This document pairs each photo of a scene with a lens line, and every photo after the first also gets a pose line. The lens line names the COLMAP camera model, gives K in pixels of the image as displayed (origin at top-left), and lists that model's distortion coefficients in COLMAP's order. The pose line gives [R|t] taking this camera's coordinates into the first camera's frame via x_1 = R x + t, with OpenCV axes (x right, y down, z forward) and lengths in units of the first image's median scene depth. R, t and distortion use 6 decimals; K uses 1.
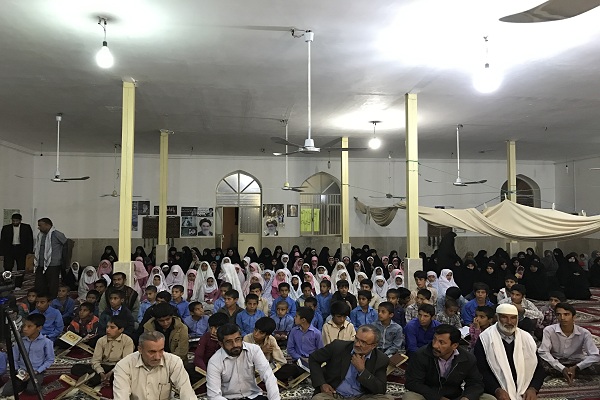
lens RADIAL K [[487.4, 0, 298.2], [0, 487.4, 201.3], [0, 0, 1]] dist [0.028975, -0.020942]
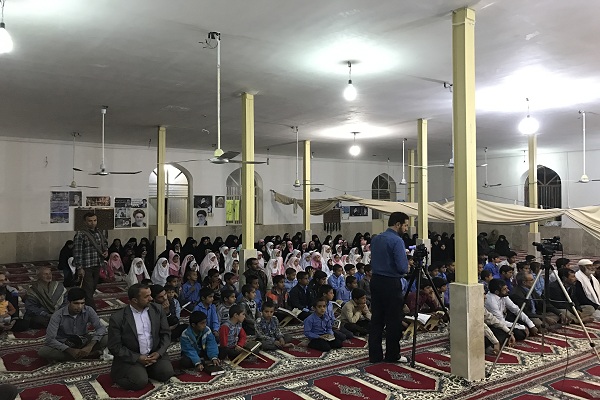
lens RADIAL K [[487.4, 0, 302.5], [0, 487.4, 197.0], [0, 0, 1]] dist [0.028975, -0.020942]
pose [[0.900565, 0.005439, 0.434687, -0.324310], [-0.011151, 0.999882, 0.010590, -0.004790], [-0.434578, -0.014384, 0.900520, -0.048539]]
